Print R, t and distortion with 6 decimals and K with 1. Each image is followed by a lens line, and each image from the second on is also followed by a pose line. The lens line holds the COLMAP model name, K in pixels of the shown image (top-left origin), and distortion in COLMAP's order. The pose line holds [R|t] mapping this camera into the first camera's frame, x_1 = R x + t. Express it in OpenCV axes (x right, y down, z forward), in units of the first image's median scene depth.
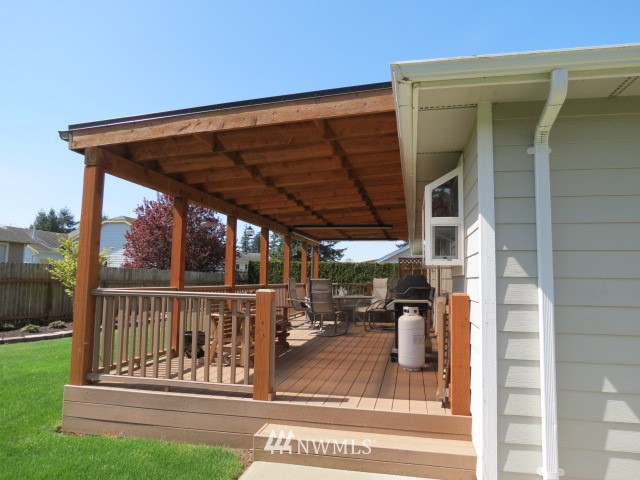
lens RADIAL K [[456.2, 0, 320.1], [0, 456.2, 237.7], [0, 0, 1]] dist [-0.032717, 0.006993]
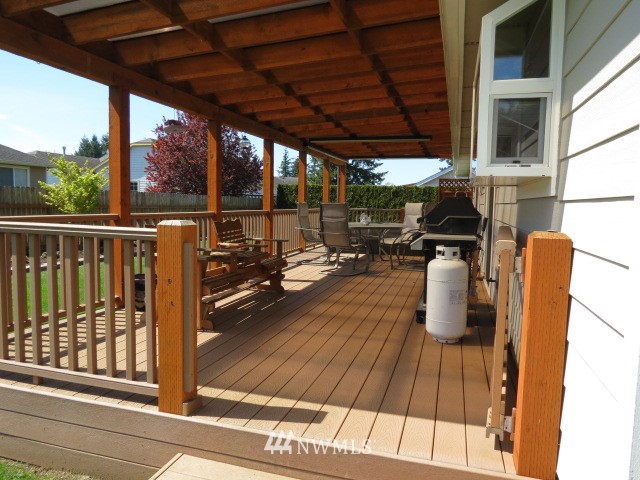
lens RADIAL K [[456.2, 0, 318.4], [0, 456.2, 239.1], [0, 0, 1]] dist [-0.032717, 0.006993]
pose [[0.995596, 0.008696, -0.093340, 0.068485], [0.006966, 0.986073, 0.166169, 0.029883], [0.093485, -0.166087, 0.981670, 0.313348]]
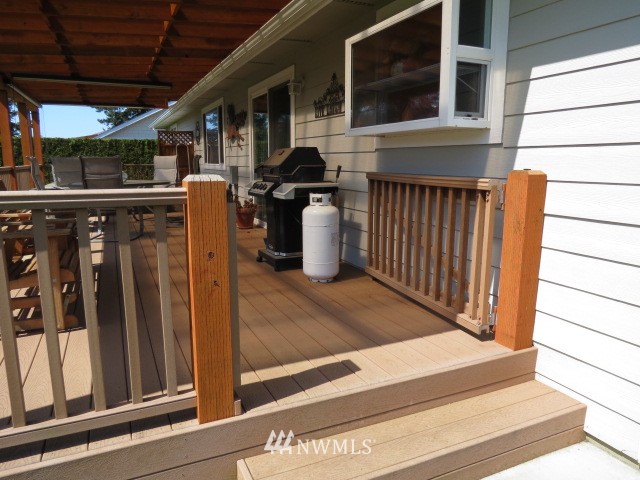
lens RADIAL K [[456.2, 0, 322.3], [0, 456.2, 240.5], [0, 0, 1]] dist [-0.032717, 0.006993]
pose [[0.804803, -0.118644, 0.581563, -0.184347], [-0.040264, 0.966648, 0.252925, 0.041279], [-0.592174, -0.226970, 0.773184, 0.399318]]
